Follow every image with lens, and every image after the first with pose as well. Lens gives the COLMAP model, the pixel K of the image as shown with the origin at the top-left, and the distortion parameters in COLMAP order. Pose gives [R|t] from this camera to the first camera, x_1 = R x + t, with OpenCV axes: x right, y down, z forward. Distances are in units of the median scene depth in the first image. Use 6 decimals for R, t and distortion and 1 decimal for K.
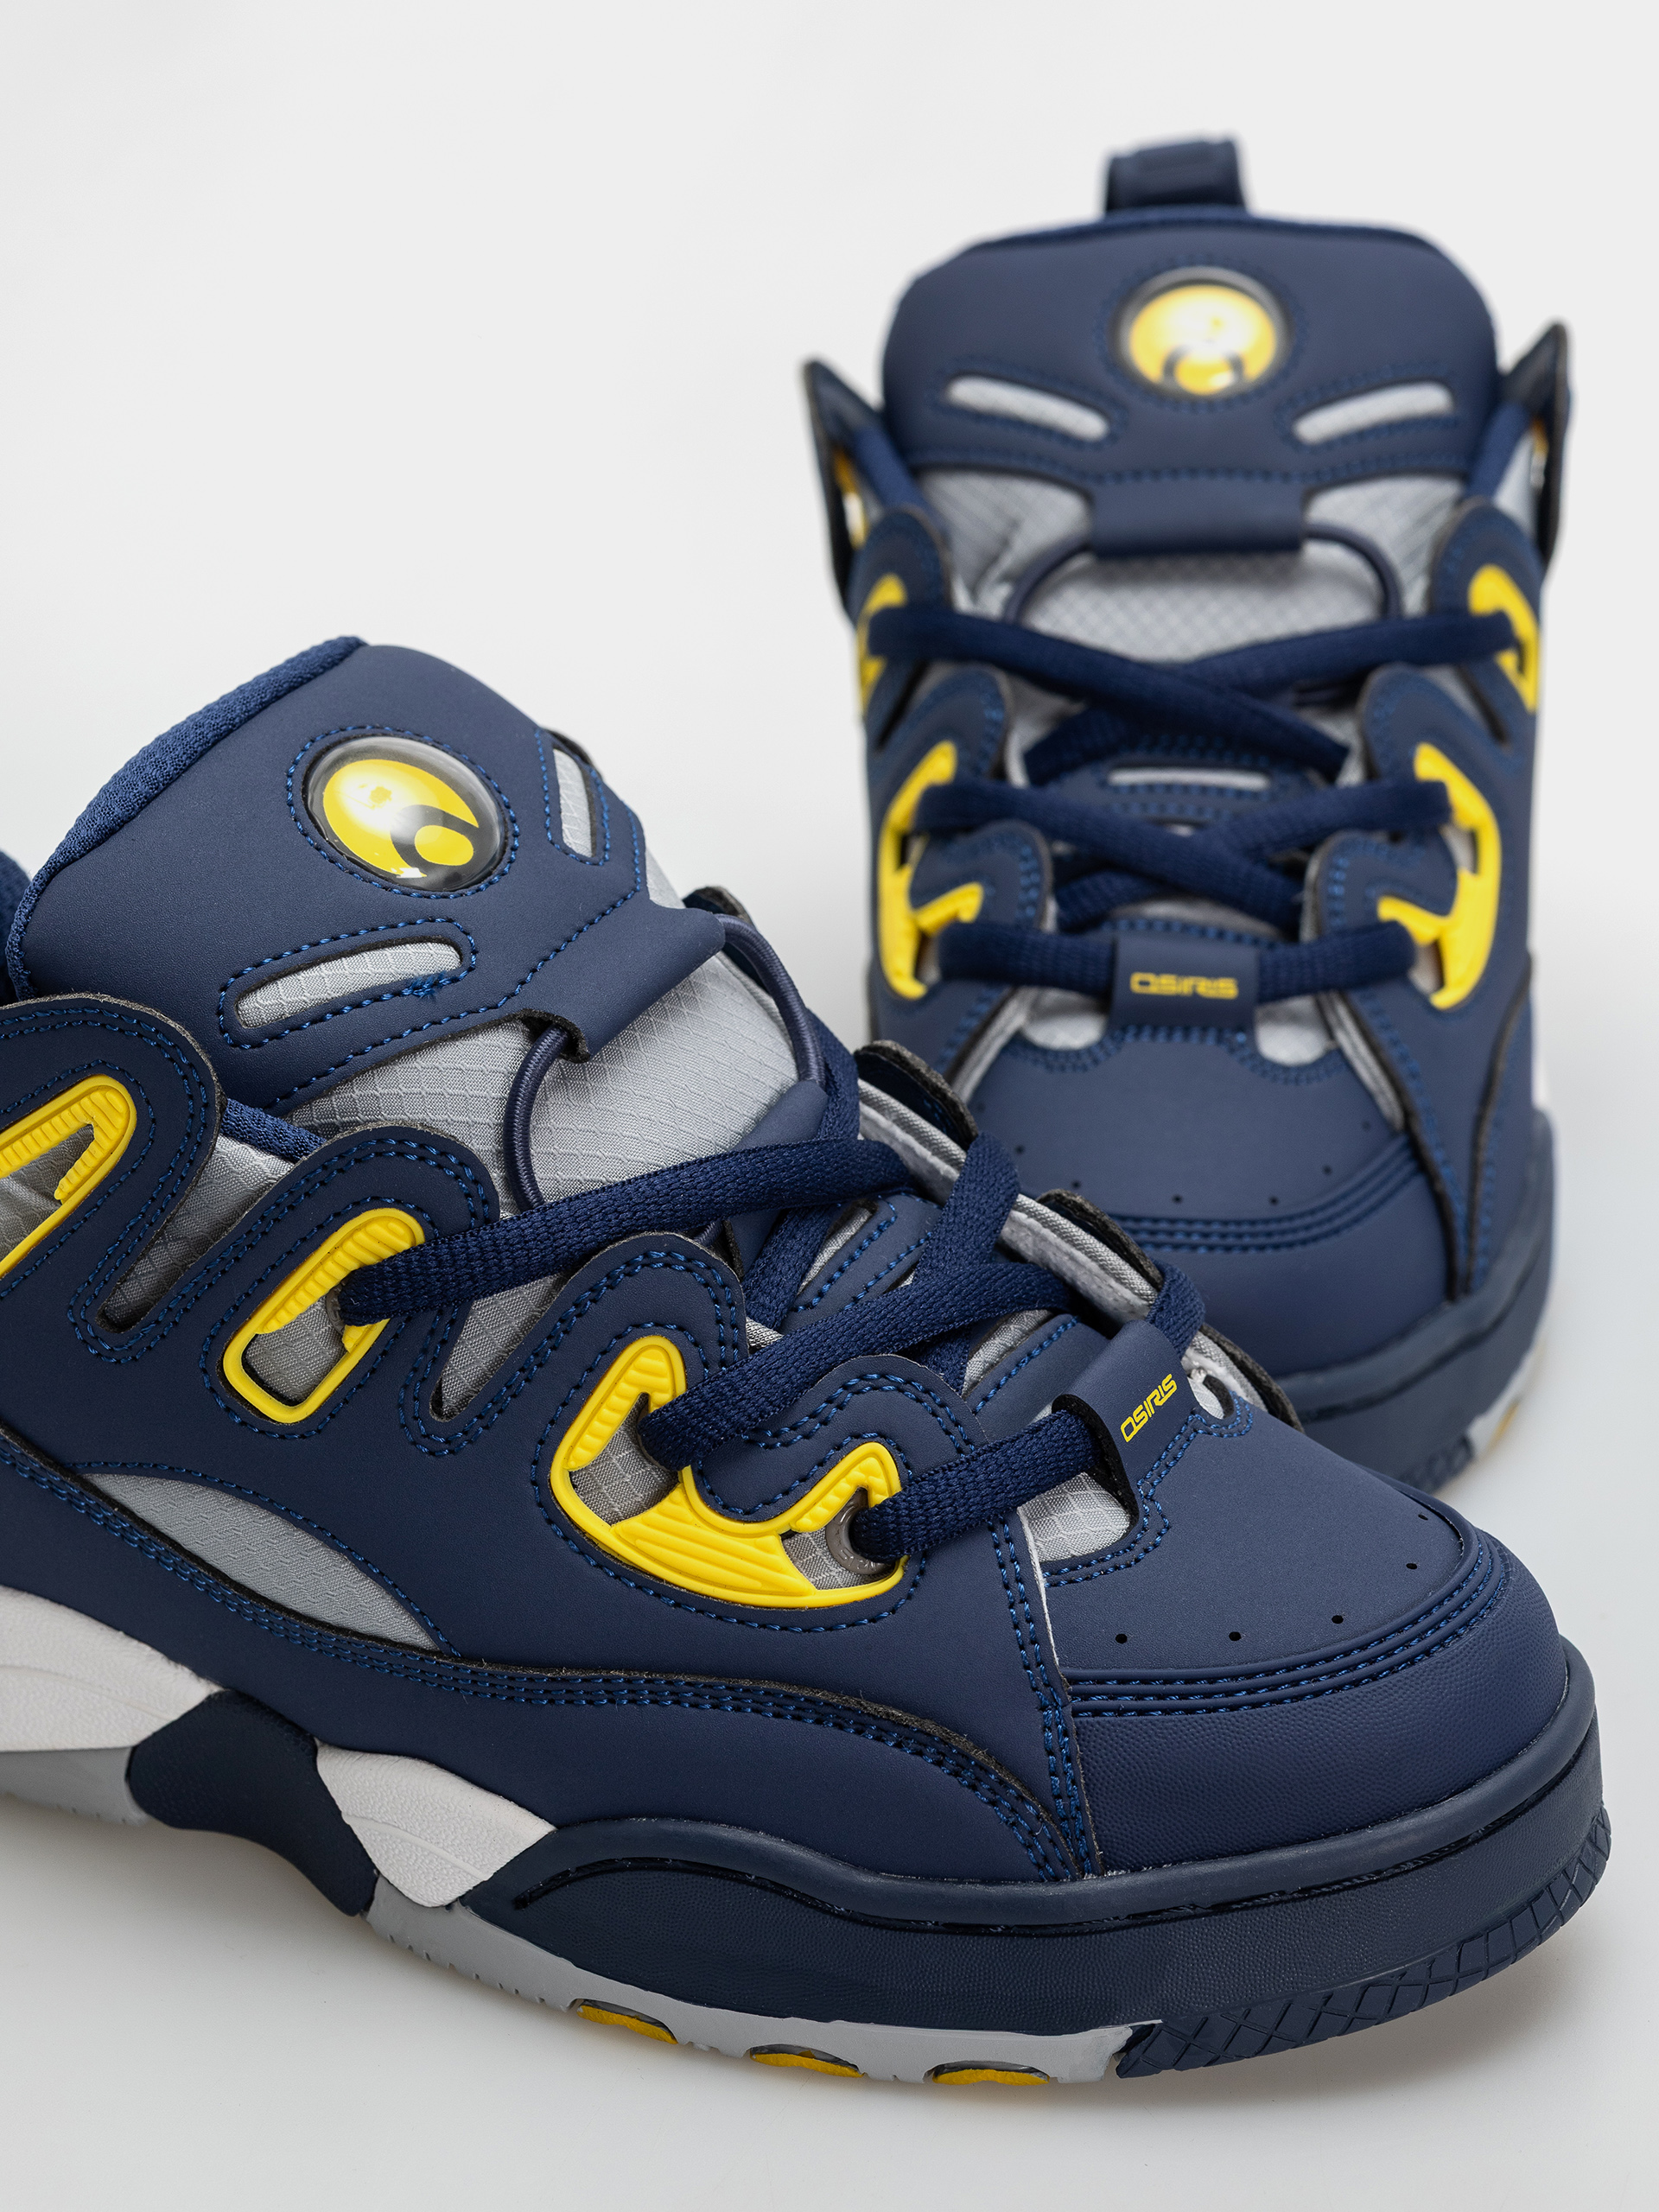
lens RADIAL K [[5377.1, 0, 829.5], [0, 5377.1, 1106.0], [0, 0, 1]] dist [0.041410, -0.040567]
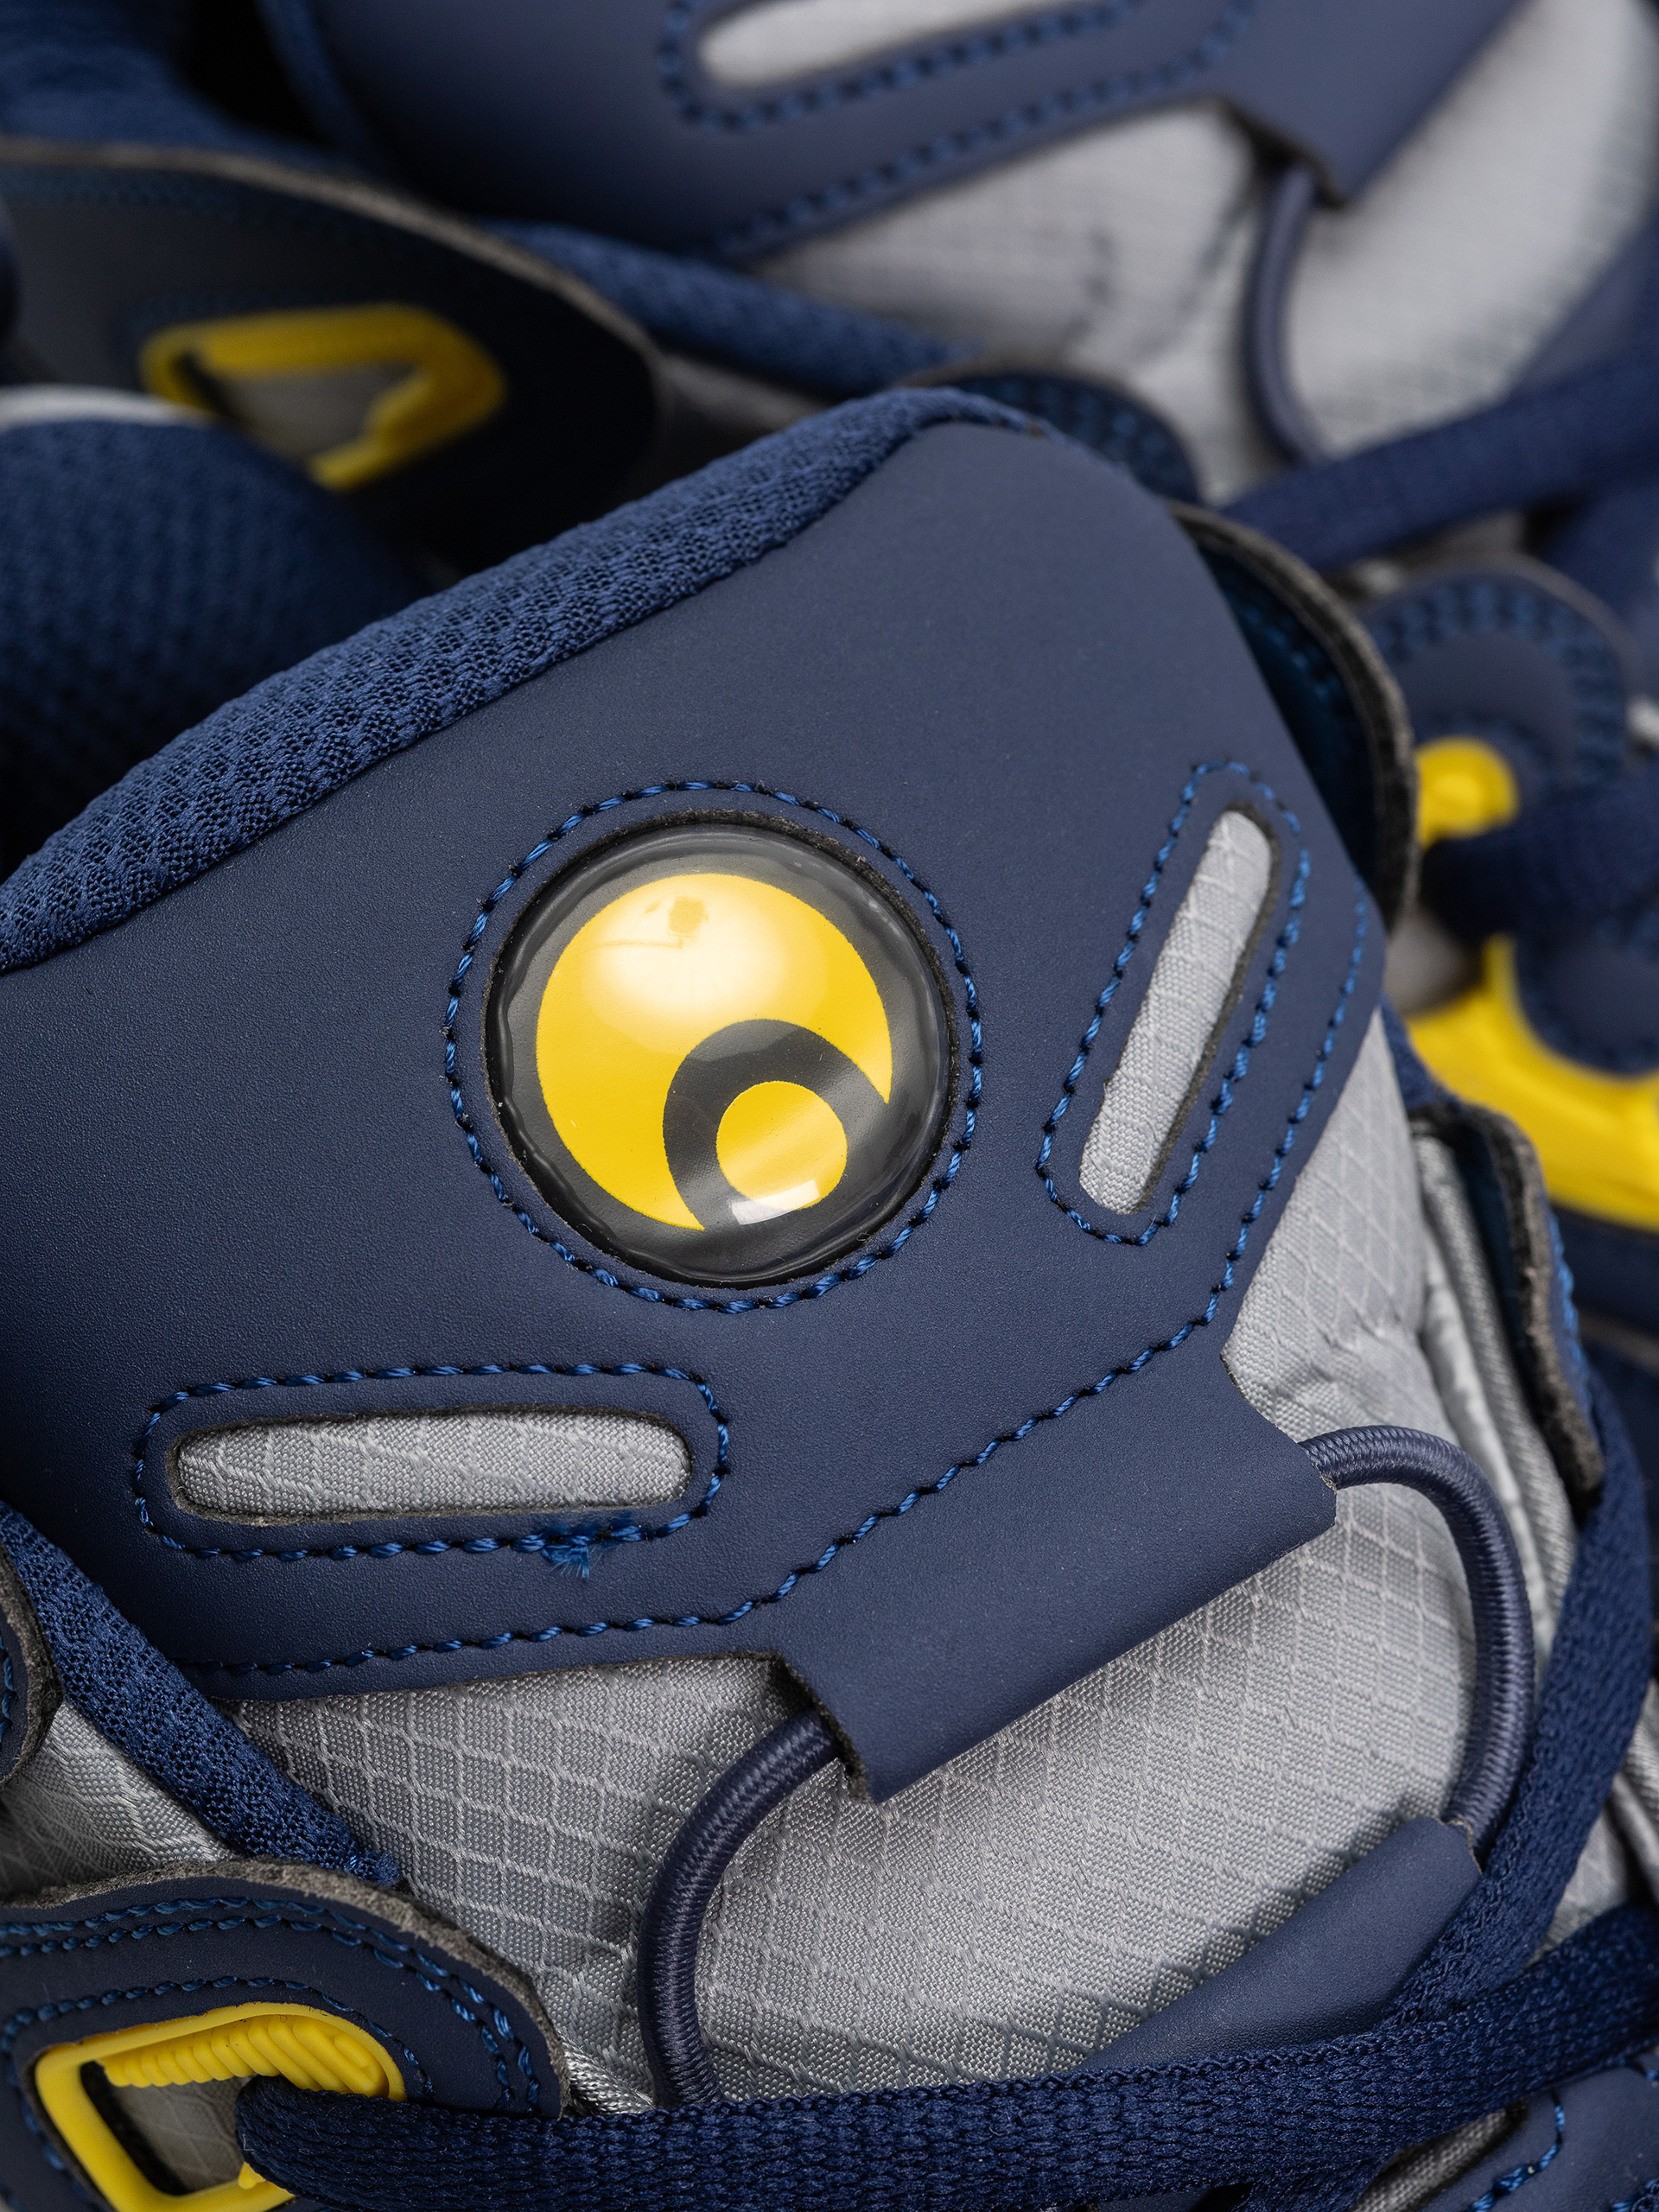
lens RADIAL K [[5377.1, 0, 829.5], [0, 5377.1, 1106.0], [0, 0, 1]] dist [0.041410, -0.040567]
pose [[0.905405, 0.329460, -0.267763, 0.051789], [-0.209123, 0.894973, 0.394070, -0.235281], [0.369471, -0.300797, 0.879211, 0.628036]]
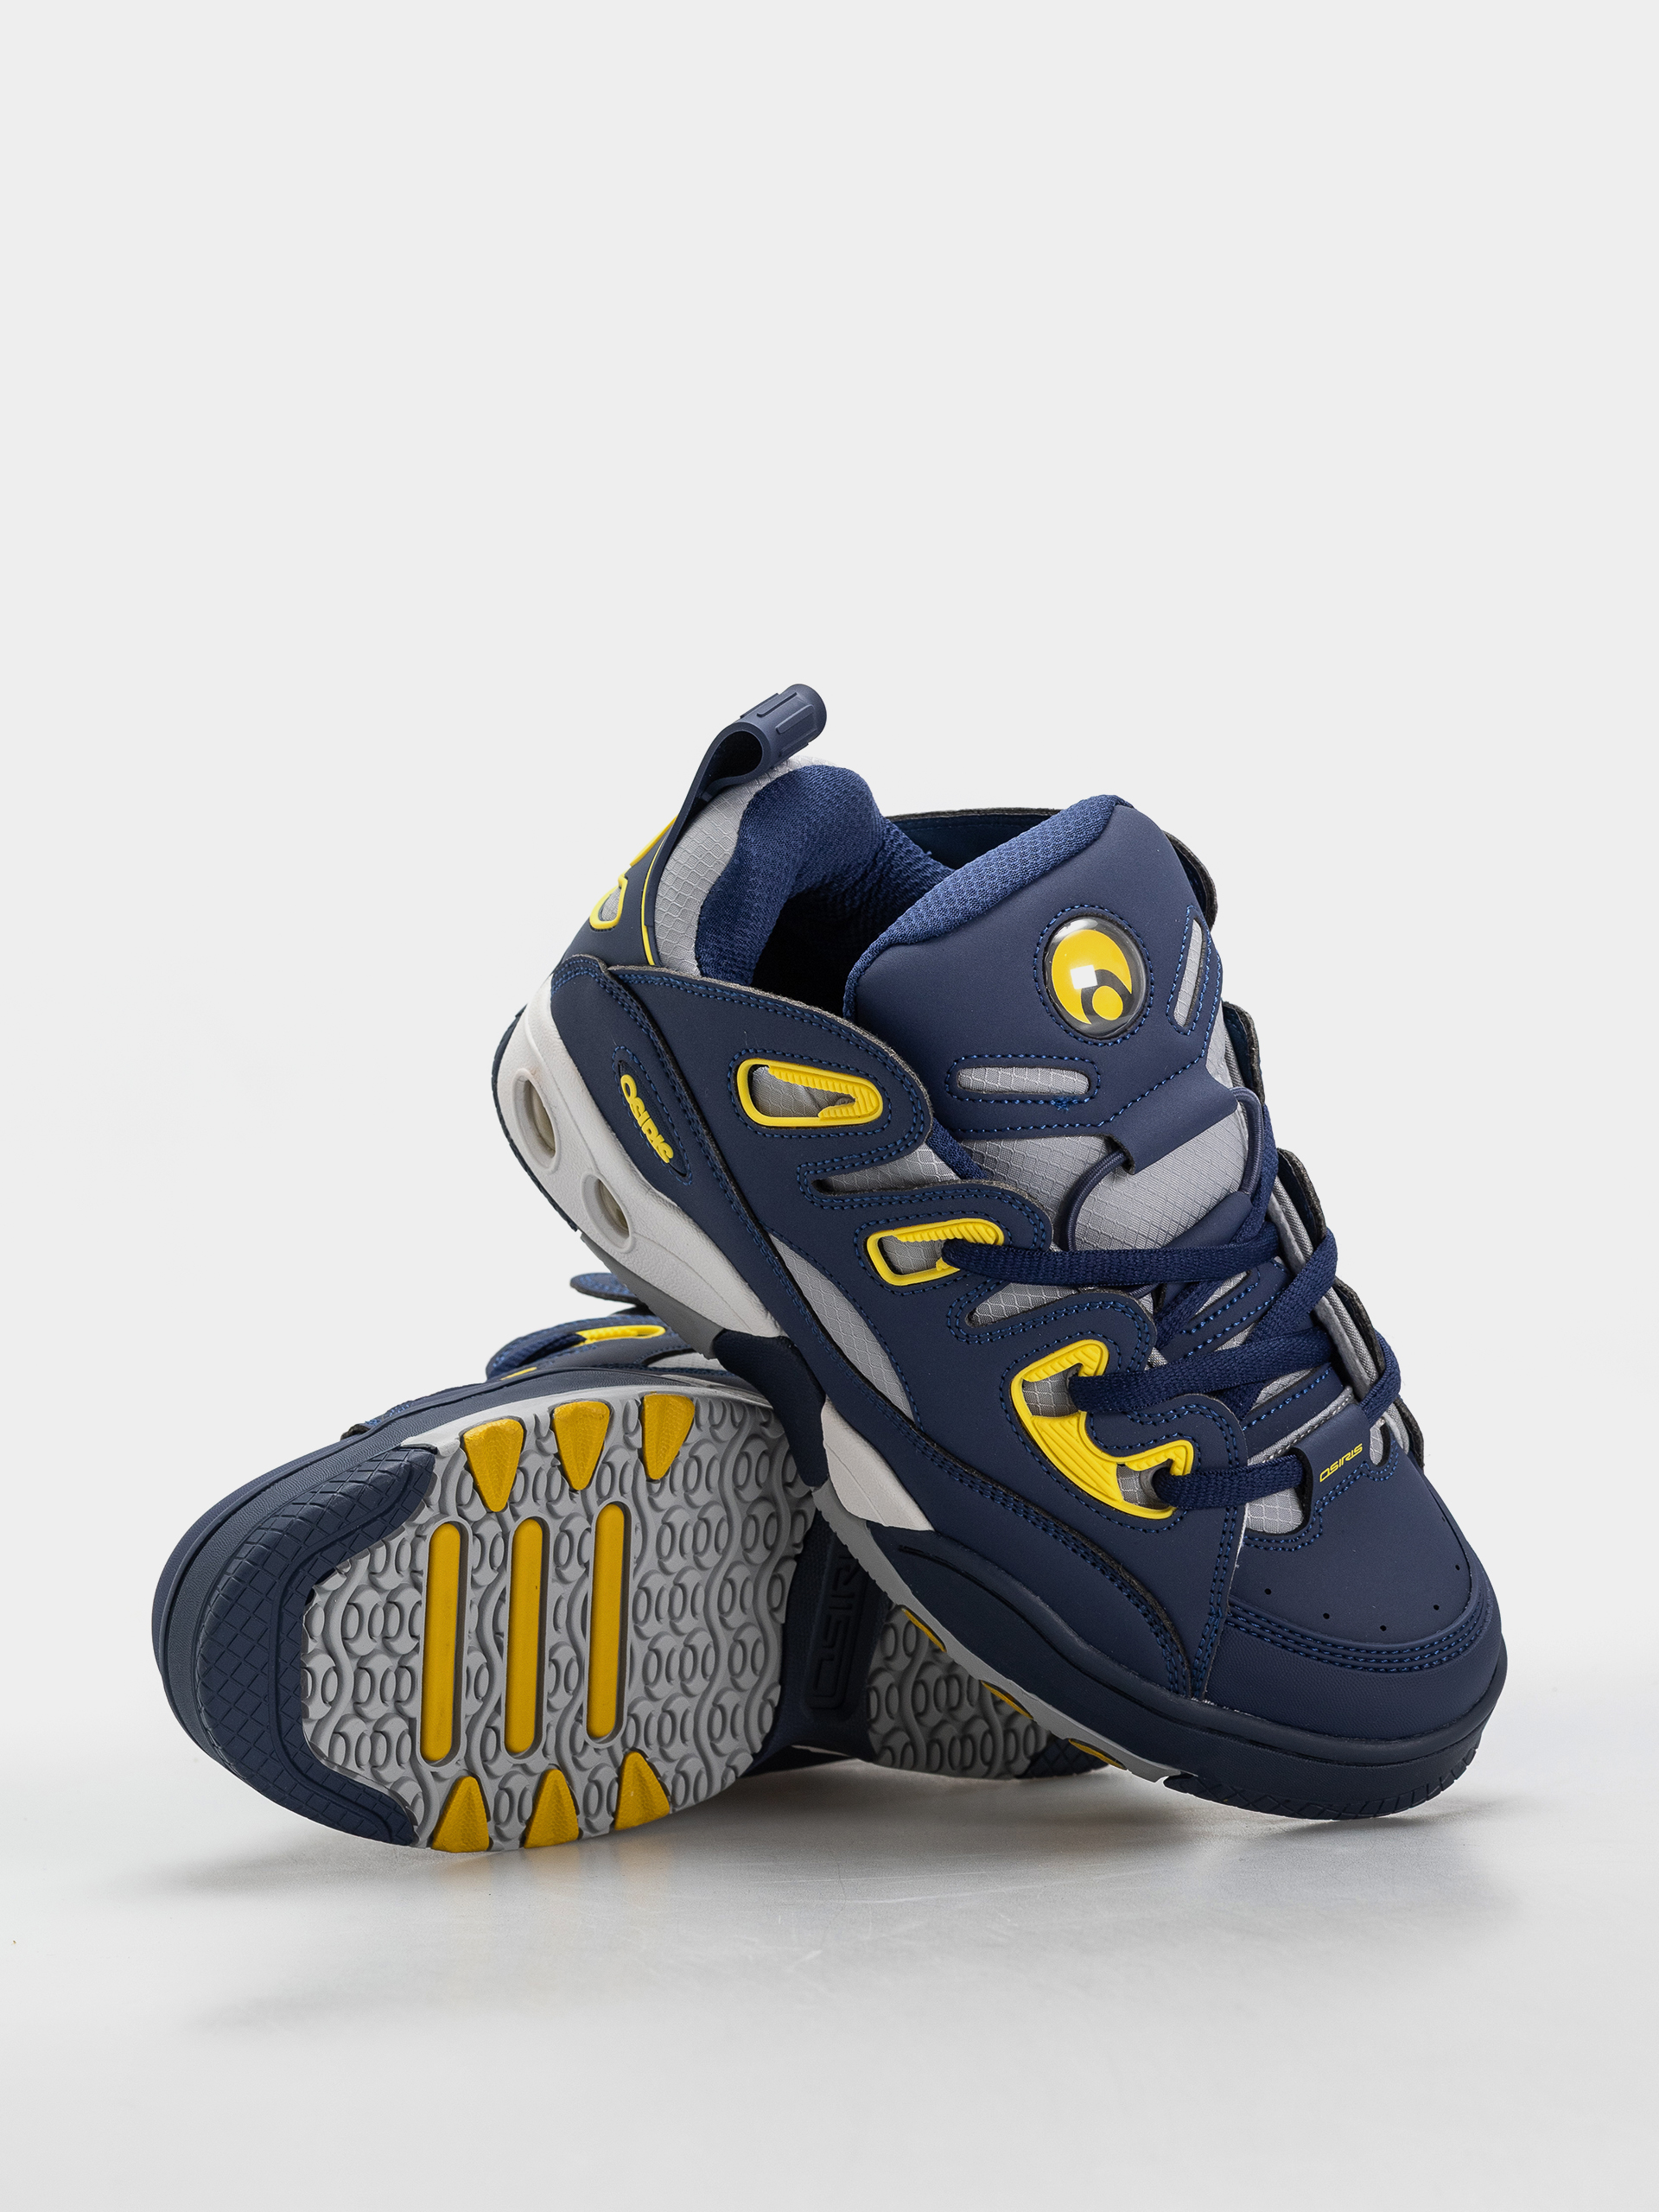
lens RADIAL K [[5377.1, 0, 829.5], [0, 5377.1, 1106.0], [0, 0, 1]] dist [0.041410, -0.040567]
pose [[0.911336, 0.408891, 0.047691, -0.224973], [-0.398681, 0.847789, 0.349724, -0.592825], [0.102567, -0.337730, 0.935638, -0.614223]]
